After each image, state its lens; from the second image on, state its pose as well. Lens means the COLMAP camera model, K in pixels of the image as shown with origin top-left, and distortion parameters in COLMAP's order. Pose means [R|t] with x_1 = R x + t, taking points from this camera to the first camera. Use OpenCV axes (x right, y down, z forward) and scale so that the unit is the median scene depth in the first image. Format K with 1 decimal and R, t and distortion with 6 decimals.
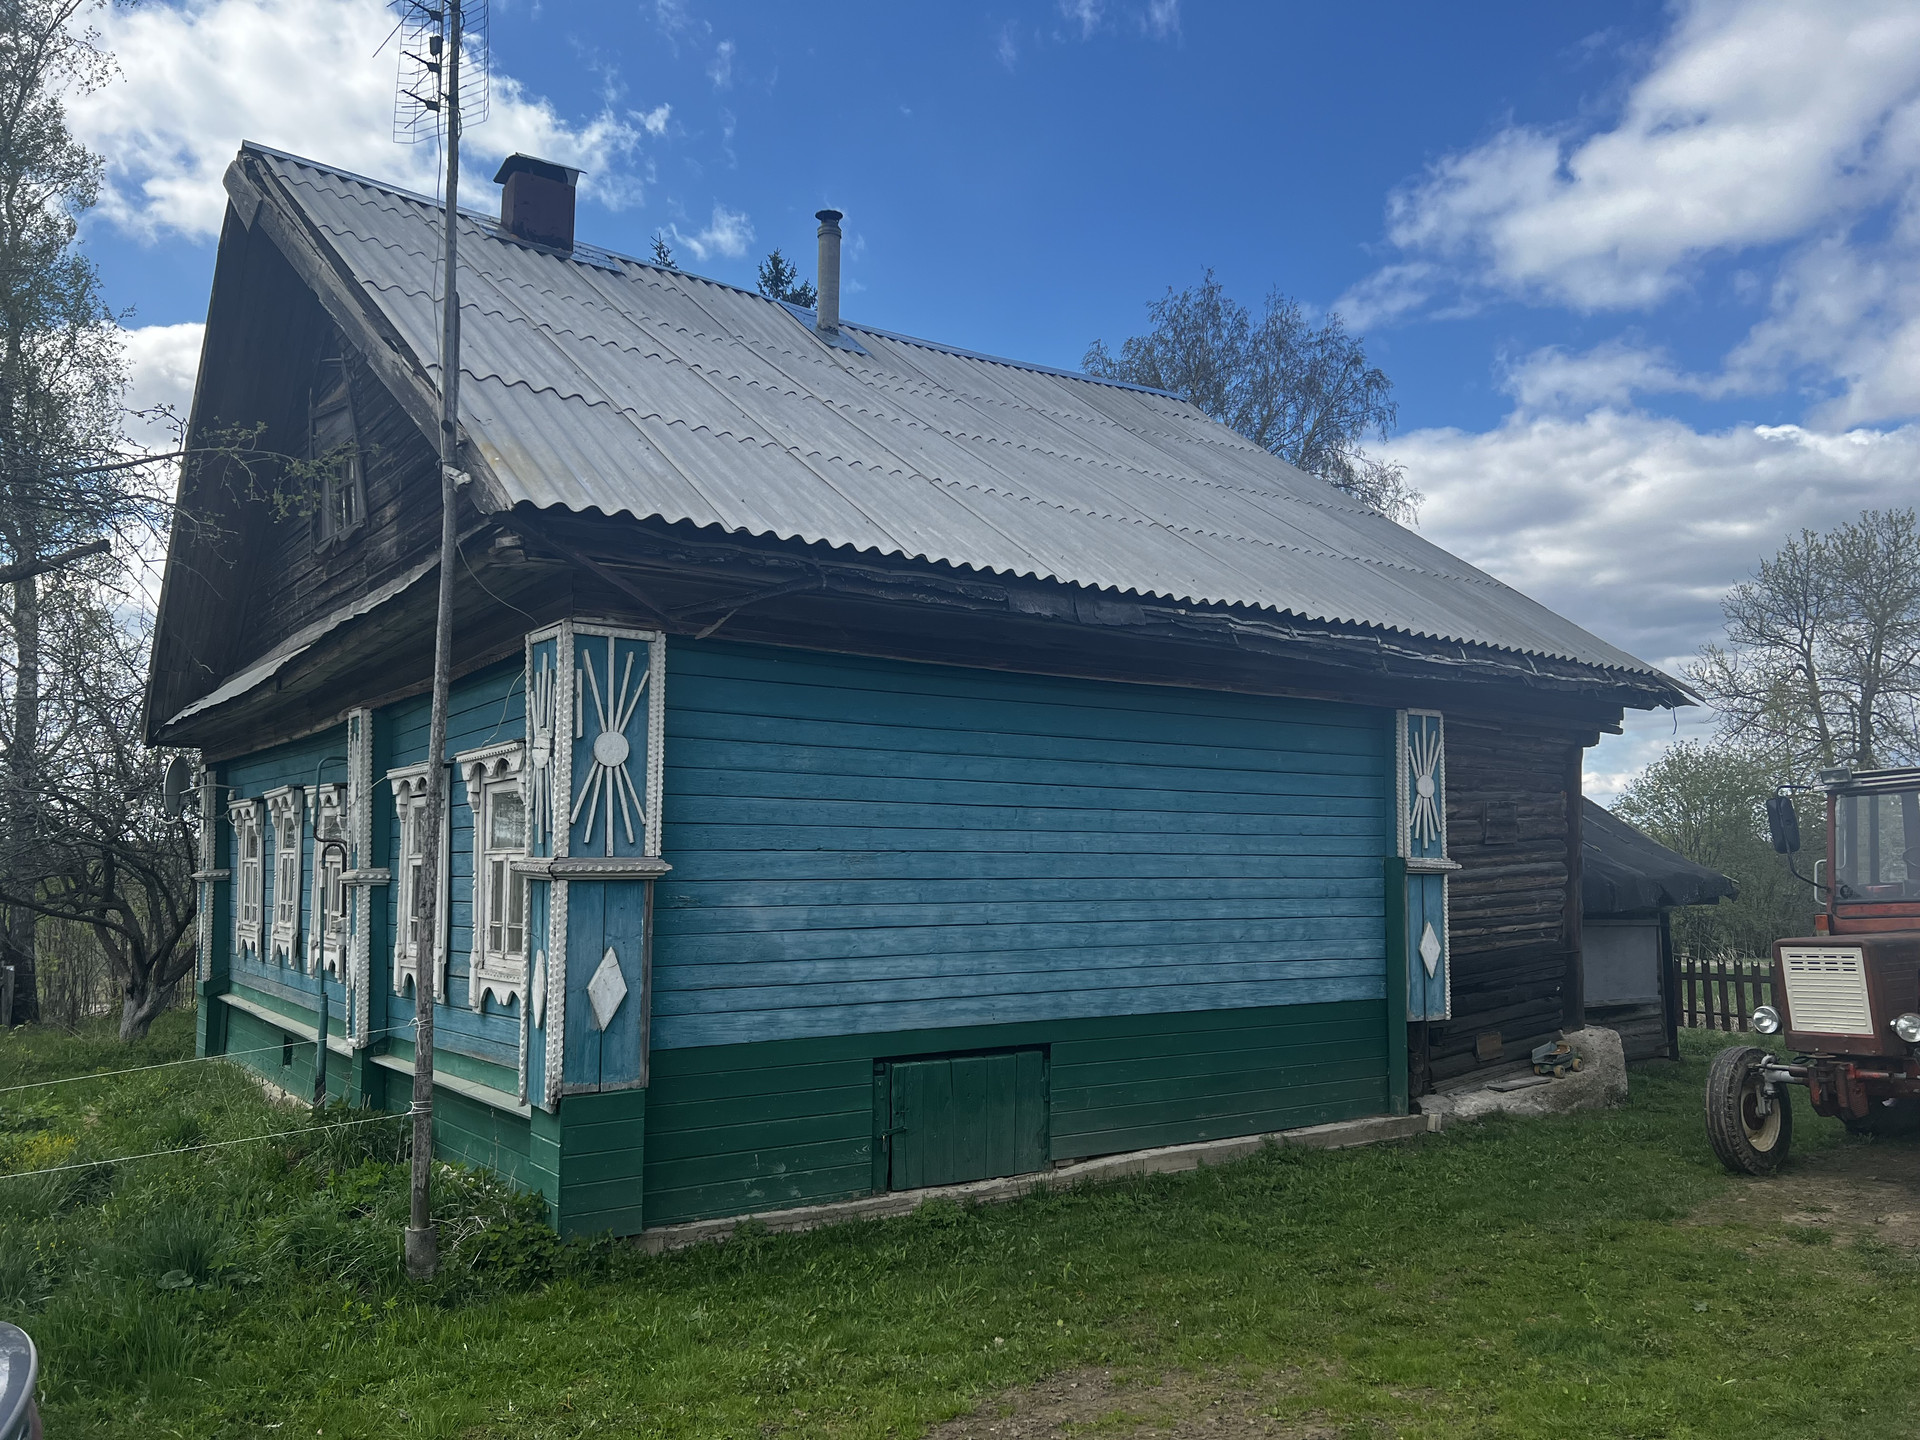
lens RADIAL K [[1457.8, 0, 960.0], [0, 1457.8, 720.0], [0, 0, 1]] dist [0.007133, -0.006760]
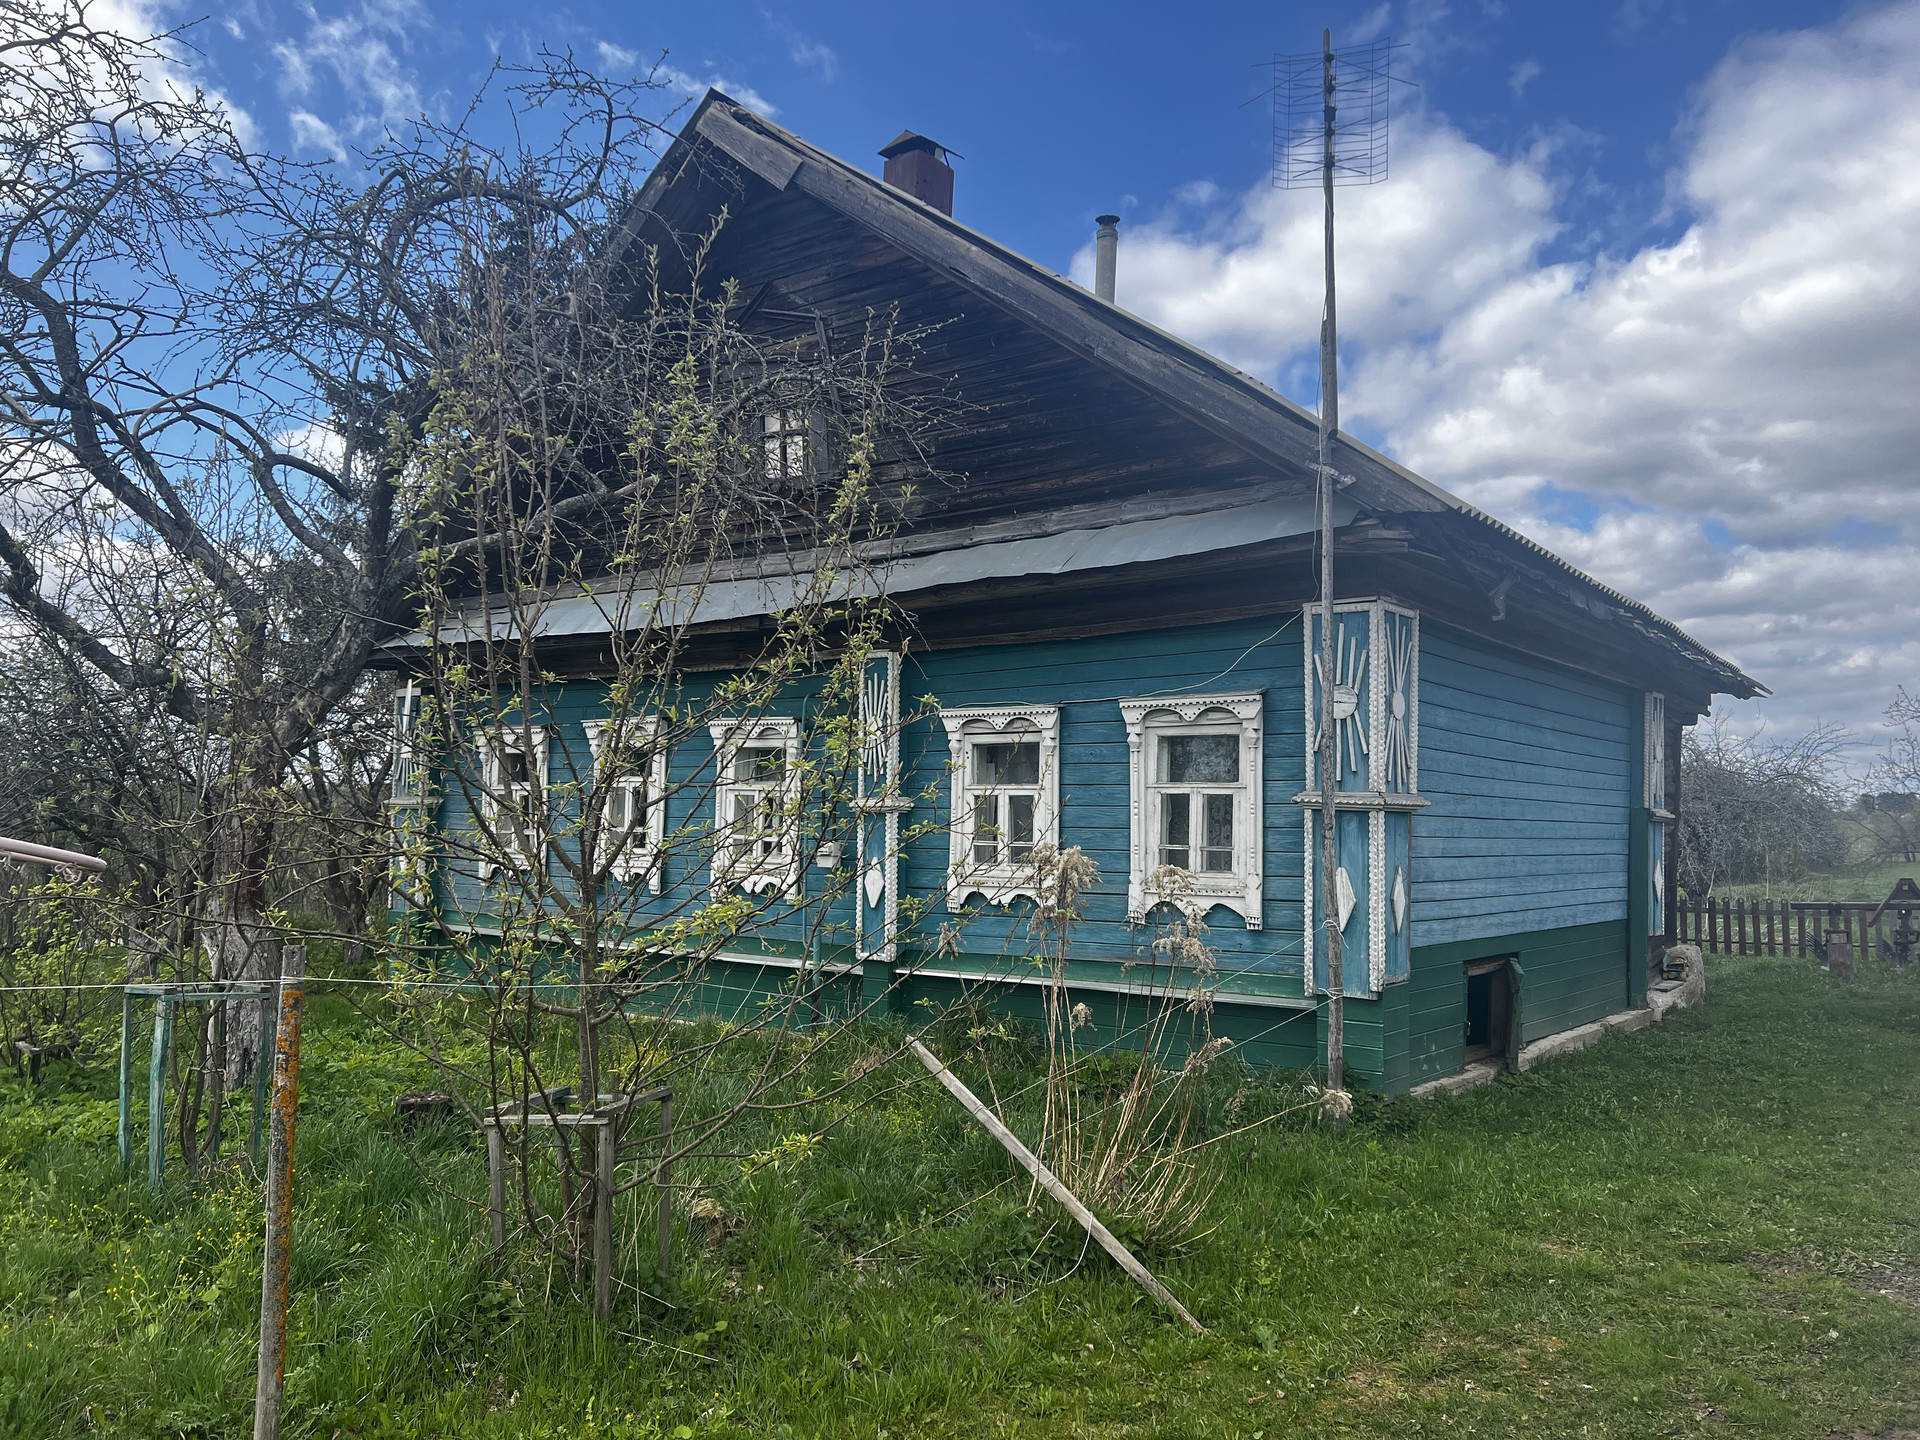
lens RADIAL K [[1457.8, 0, 960.0], [0, 1457.8, 720.0], [0, 0, 1]] dist [0.007133, -0.006760]
pose [[0.958476, 0.032822, 0.283277, -0.801122], [-0.040791, 0.998919, 0.022277, 0.016988], [-0.282240, -0.032907, 0.958779, -0.057797]]
